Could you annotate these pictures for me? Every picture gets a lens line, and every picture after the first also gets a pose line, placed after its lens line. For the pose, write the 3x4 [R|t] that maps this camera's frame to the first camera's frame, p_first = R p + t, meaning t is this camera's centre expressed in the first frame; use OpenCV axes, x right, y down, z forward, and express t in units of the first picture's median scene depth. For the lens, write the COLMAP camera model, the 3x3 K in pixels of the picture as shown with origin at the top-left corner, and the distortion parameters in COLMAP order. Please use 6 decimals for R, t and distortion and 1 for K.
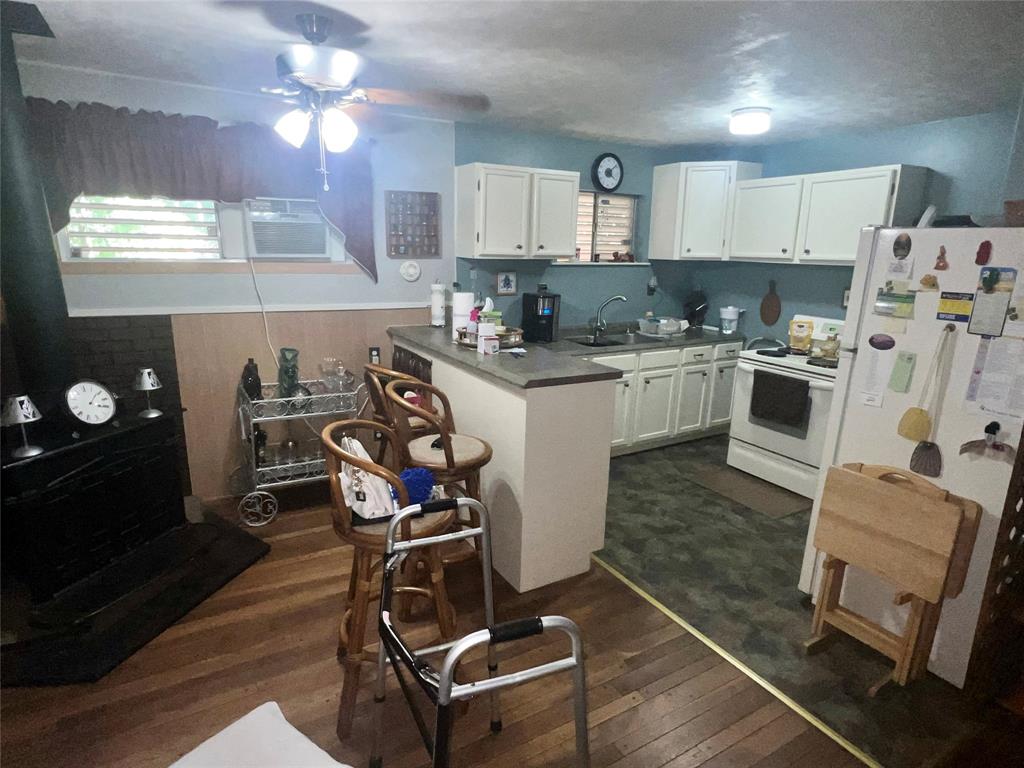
lens RADIAL K [[568.7, 0, 513.5], [0, 568.7, 387.2], [0, 0, 1]] dist [0.011823, -0.001432]
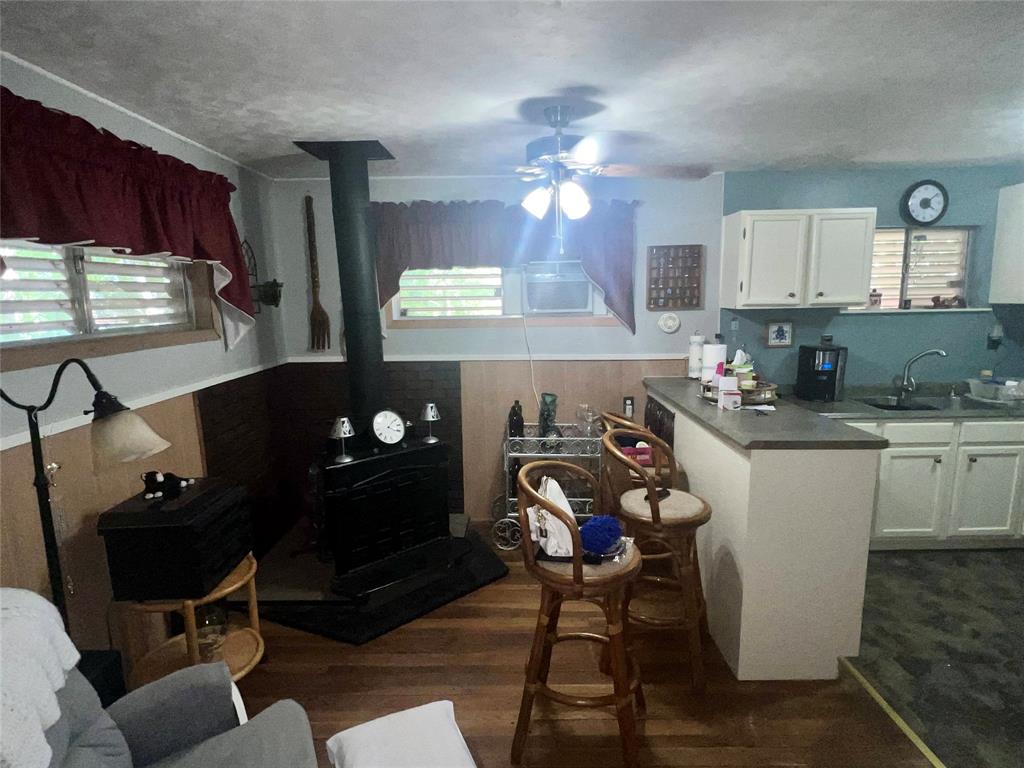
lens RADIAL K [[568.7, 0, 514.8], [0, 568.7, 388.7], [0, 0, 1]] dist [0.011823, -0.001432]
pose [[0.867814, 0.046299, -0.494728, 0.117531], [-0.087989, 0.994234, -0.061299, -0.004470], [0.489037, 0.096726, 0.866883, 0.011704]]
